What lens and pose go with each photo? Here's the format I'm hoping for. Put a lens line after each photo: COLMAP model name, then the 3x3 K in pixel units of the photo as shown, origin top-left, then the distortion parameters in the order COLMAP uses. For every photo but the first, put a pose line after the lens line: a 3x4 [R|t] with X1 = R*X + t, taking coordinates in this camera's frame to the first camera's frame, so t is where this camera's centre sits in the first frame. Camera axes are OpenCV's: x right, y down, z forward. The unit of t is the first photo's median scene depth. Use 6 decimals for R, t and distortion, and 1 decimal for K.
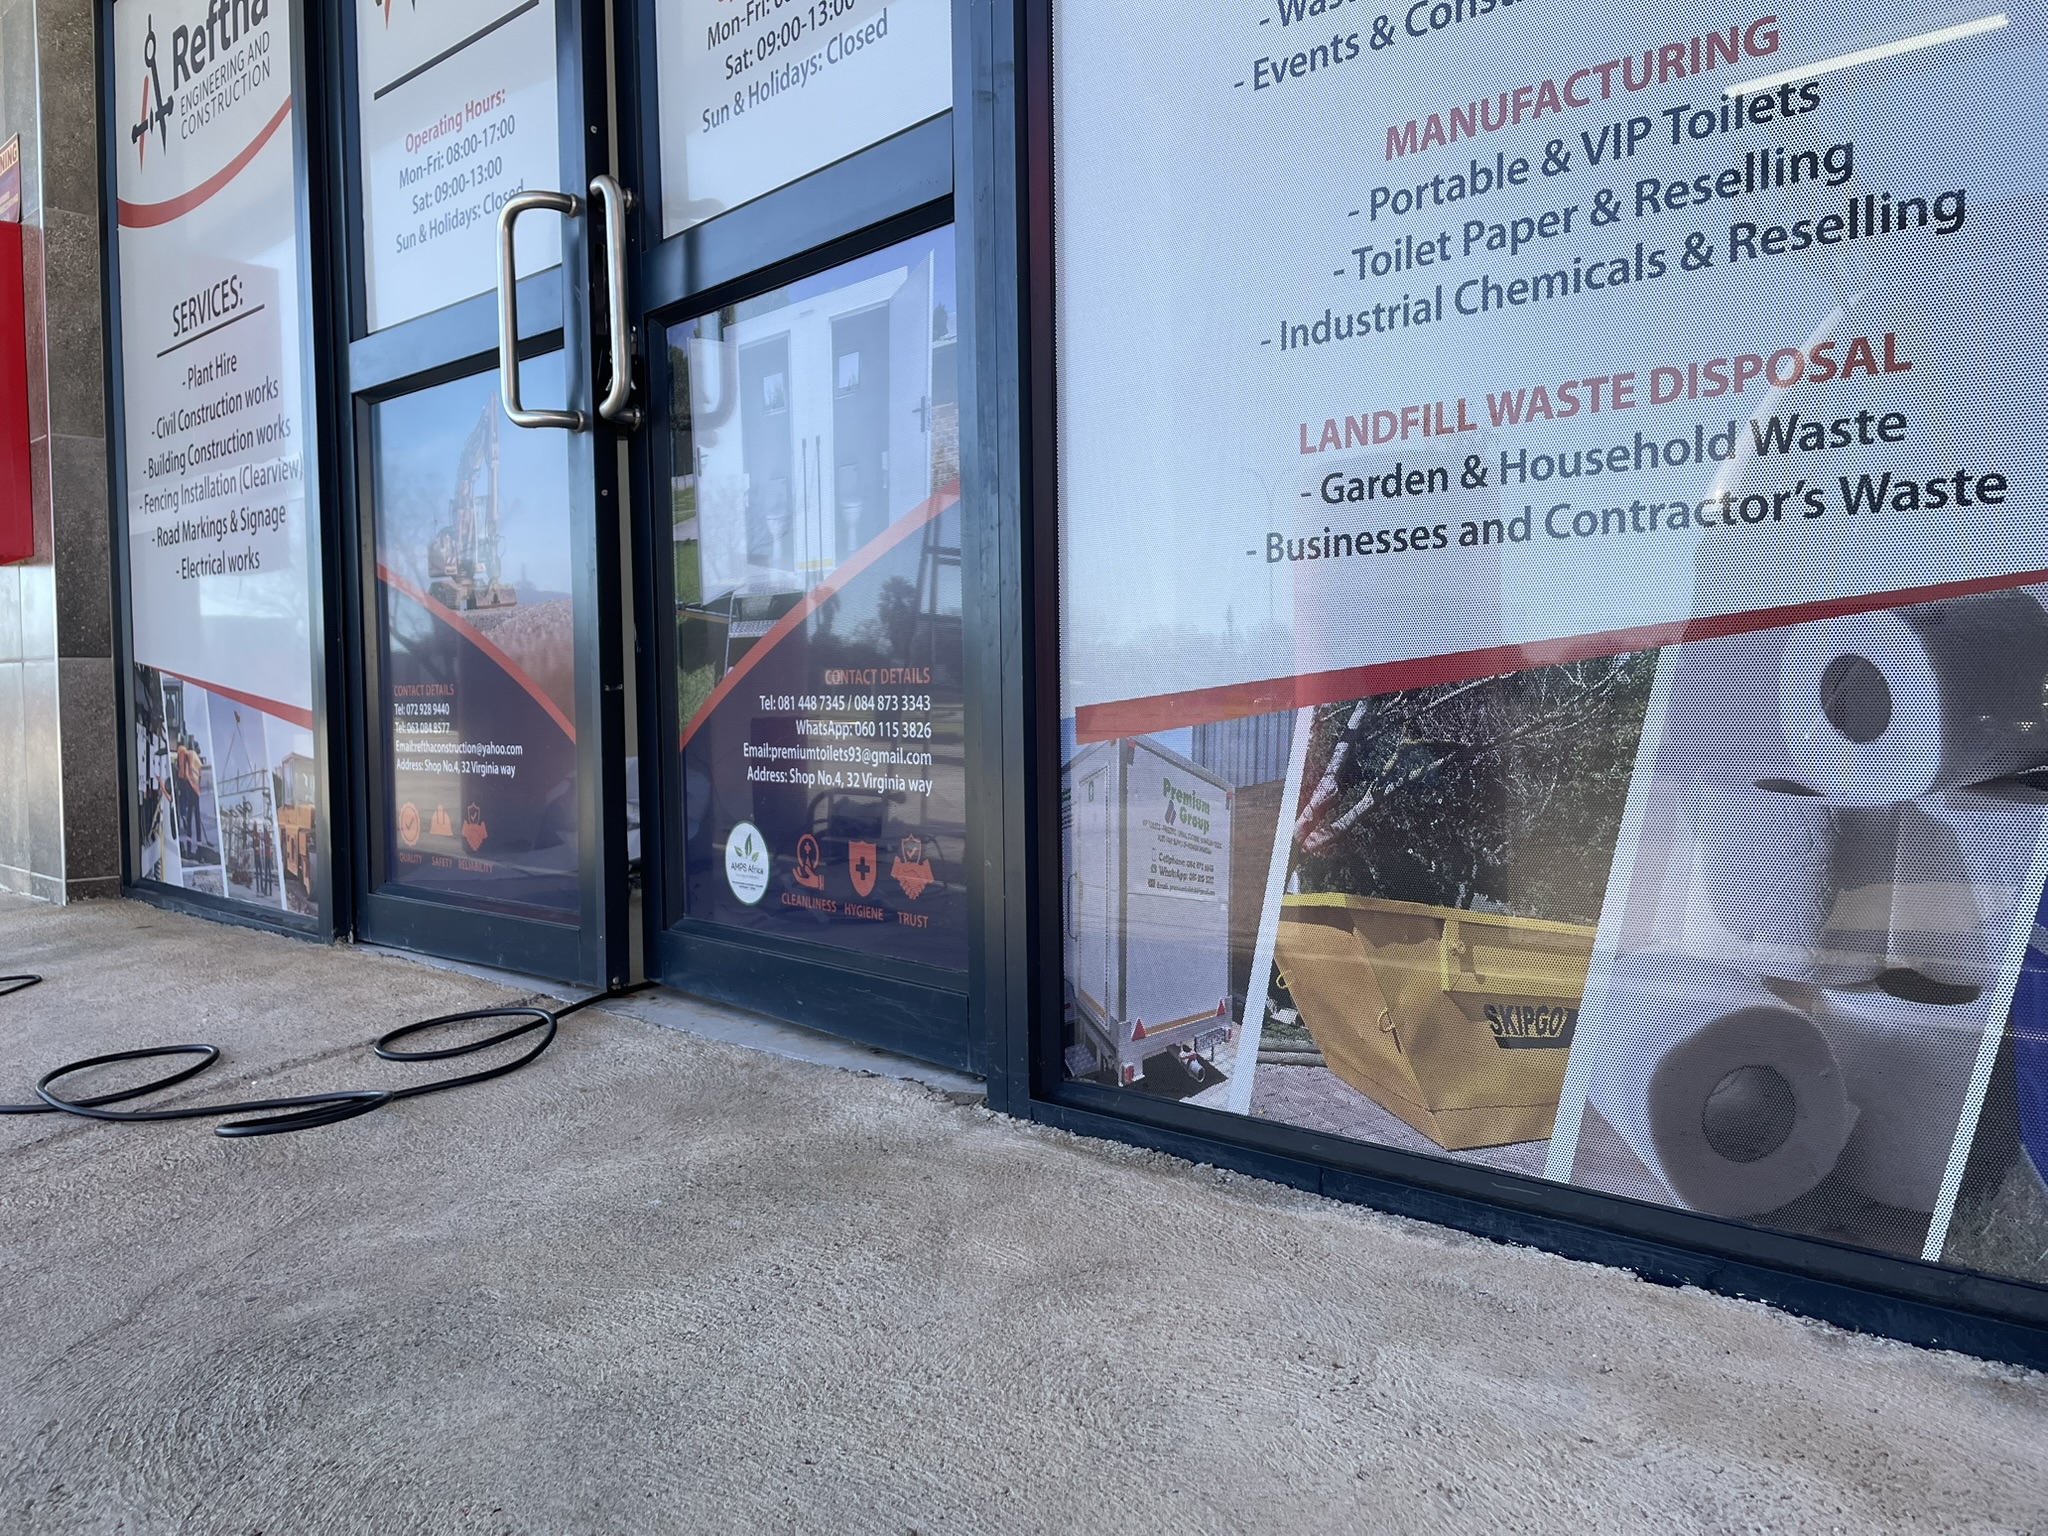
lens RADIAL K [[1534.7, 0, 1026.2], [0, 1534.7, 752.4], [0, 0, 1]] dist [0.095347, -0.124390]
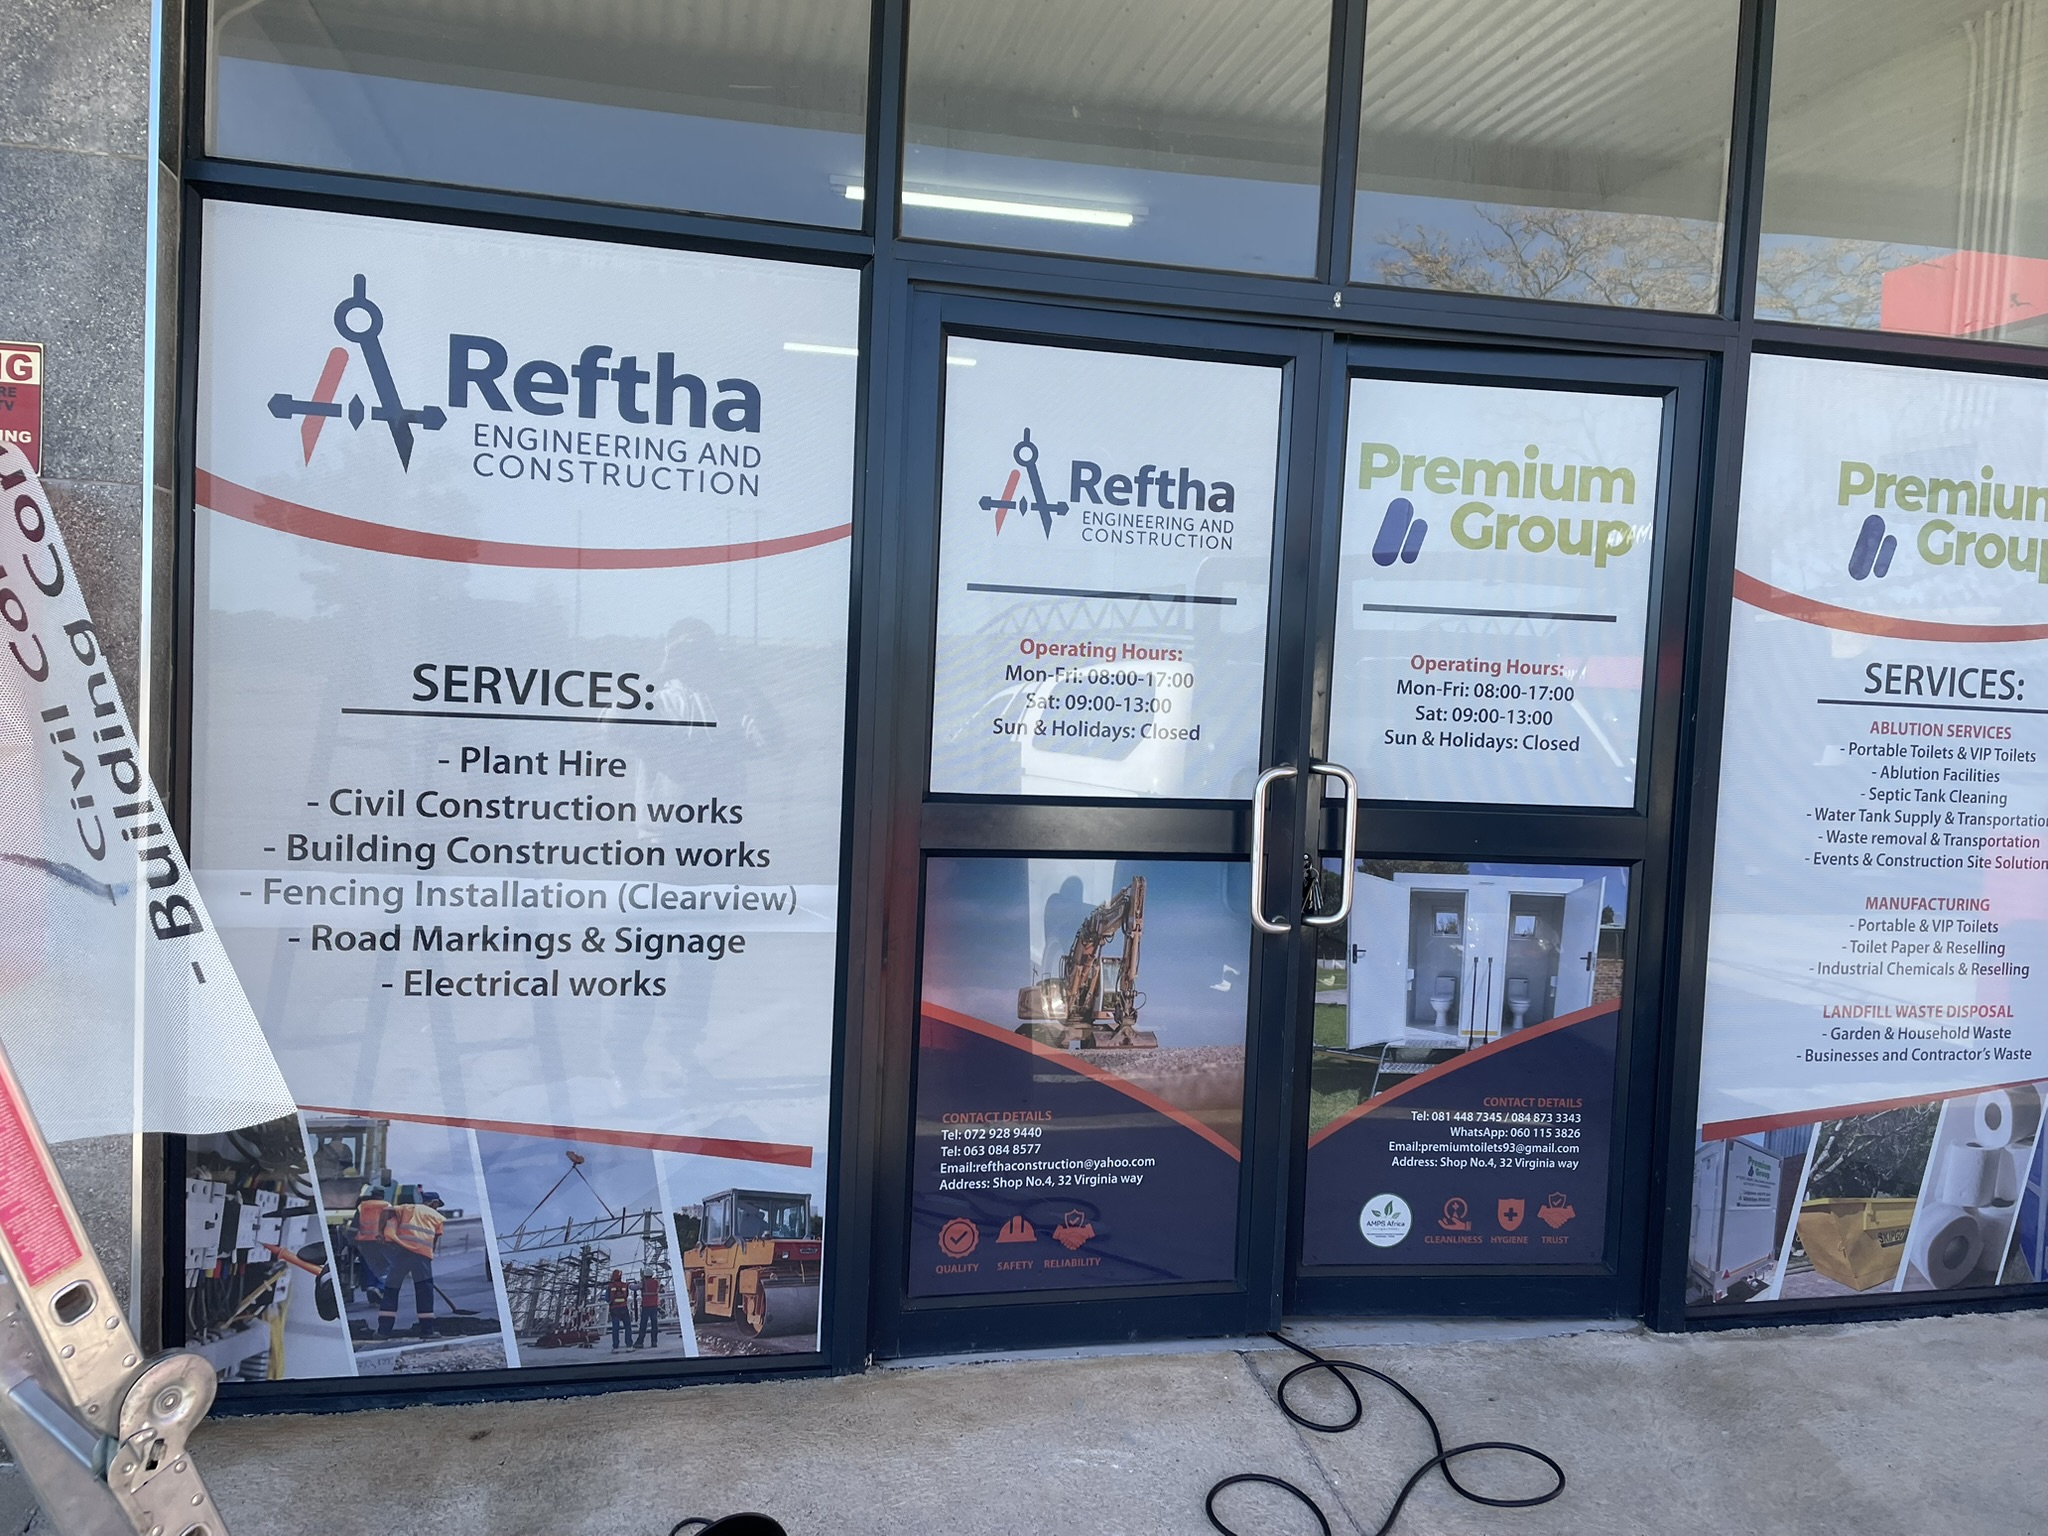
lens RADIAL K [[1534.7, 0, 1024.0], [0, 1534.7, 755.1], [0, 0, 1]] dist [0.095347, -0.124390]
pose [[0.554272, -0.007882, 0.832298, -1.833180], [-0.018288, 0.999598, 0.021645, -0.459141], [-0.832134, -0.027218, 0.553906, 0.514566]]
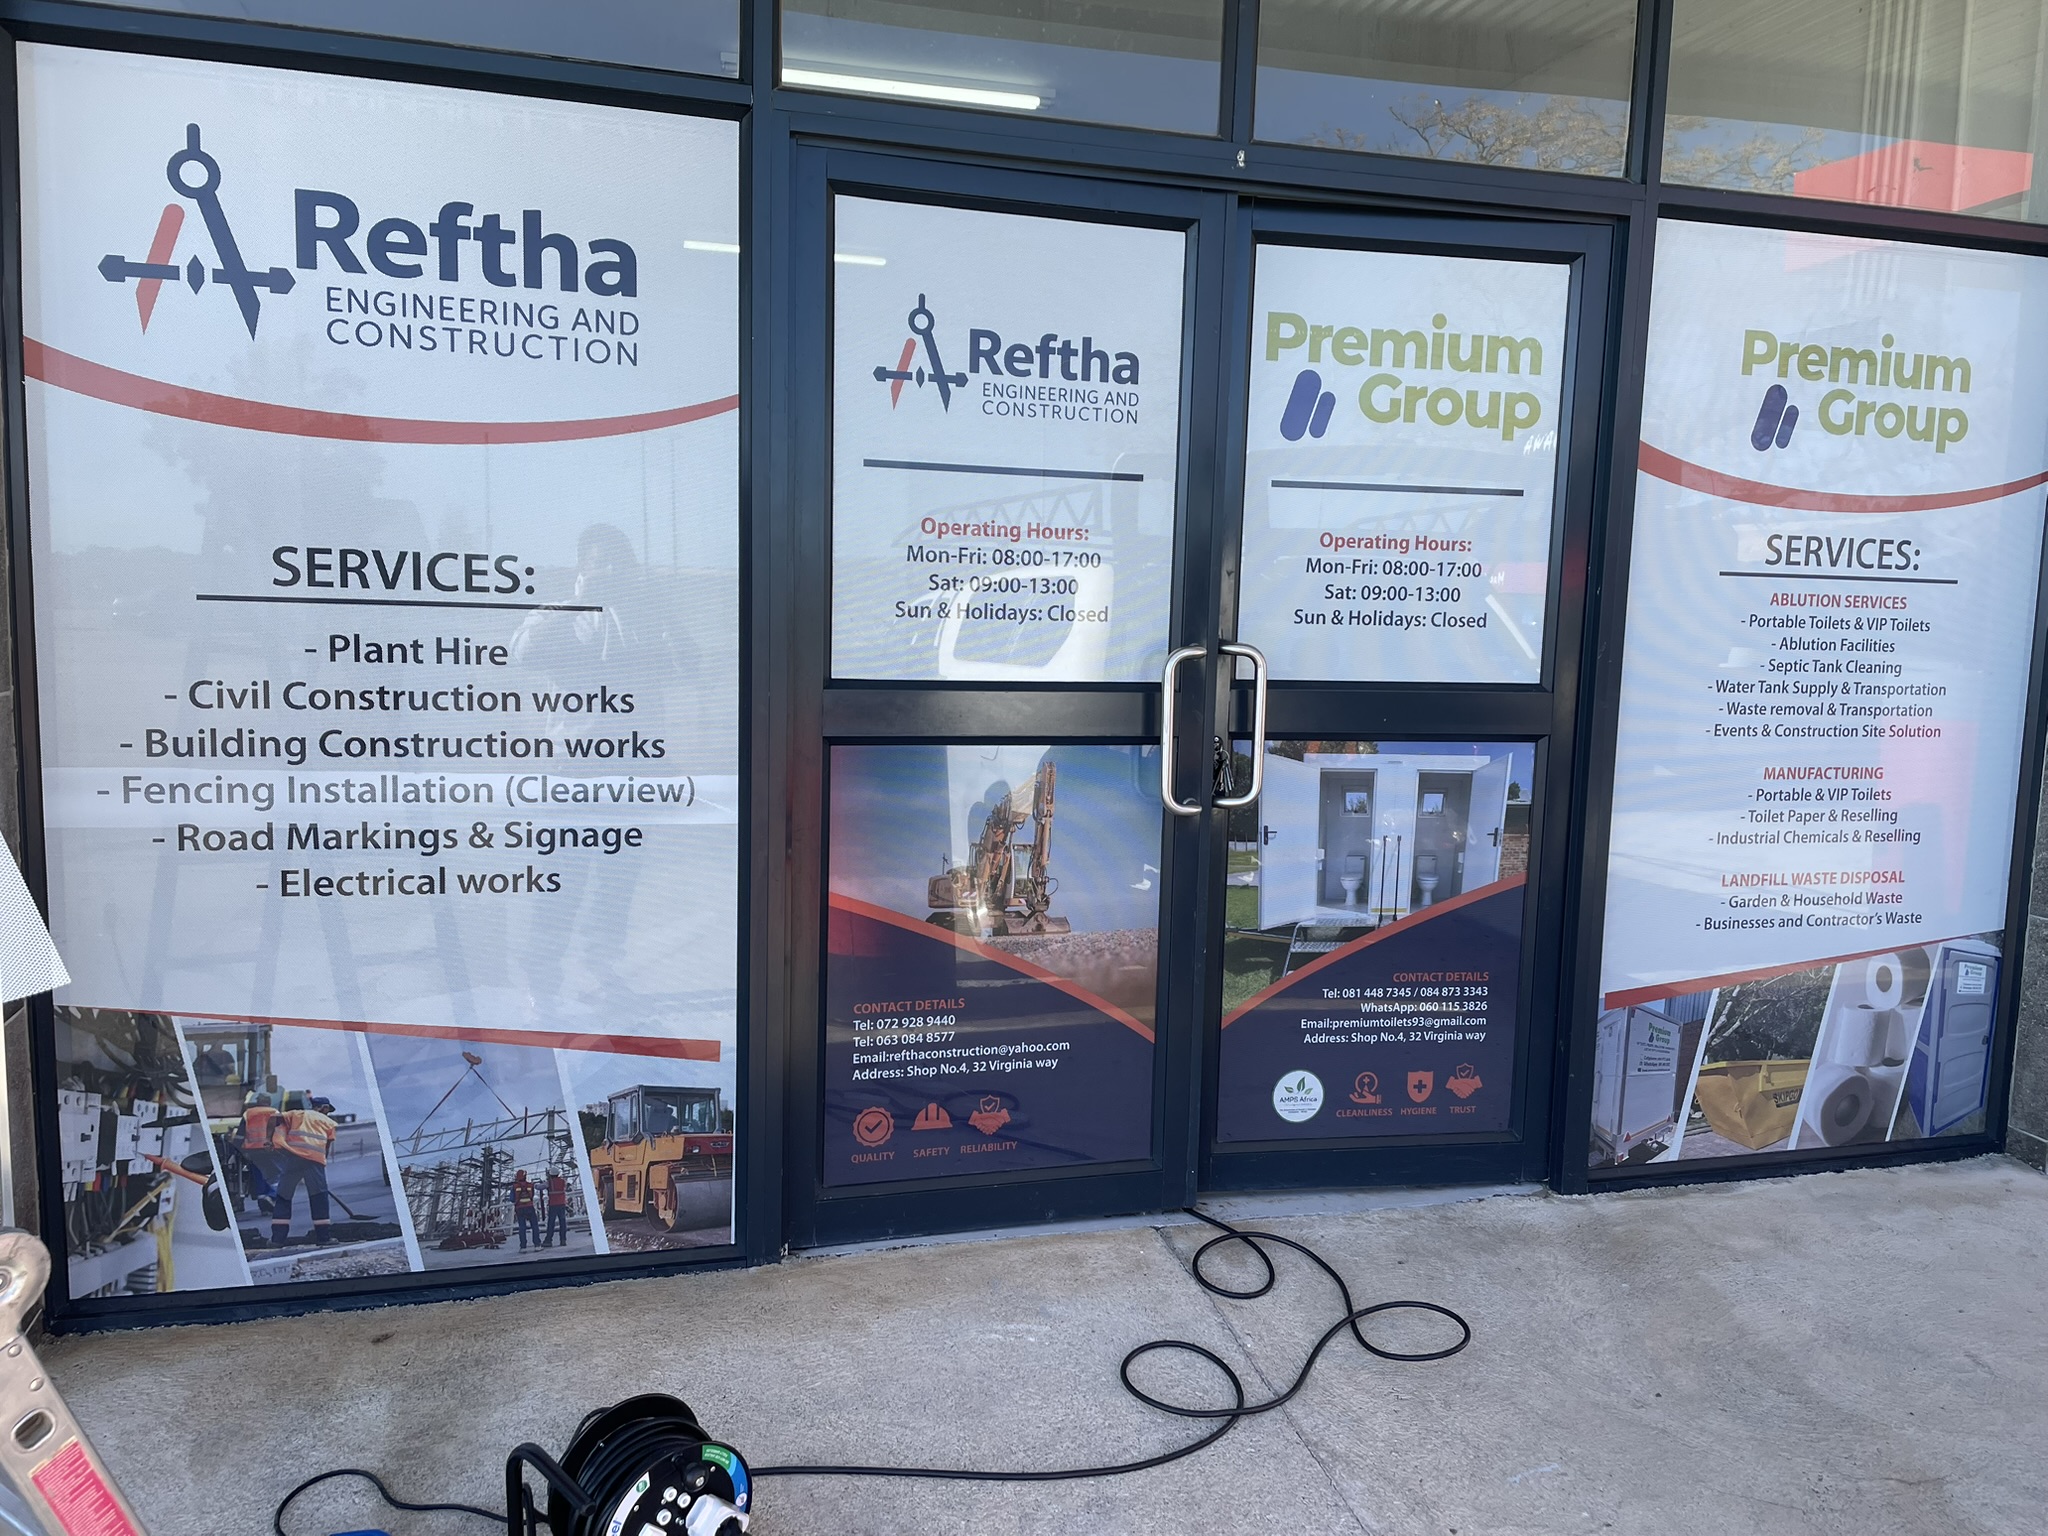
lens RADIAL K [[1534.7, 0, 1042.4], [0, 1534.7, 773.7], [0, 0, 1]] dist [0.095347, -0.124390]
pose [[0.505627, -0.070316, 0.859882, -1.794168], [-0.000387, 0.996655, 0.081728, -0.416819], [-0.862752, -0.041657, 0.503908, 0.509434]]
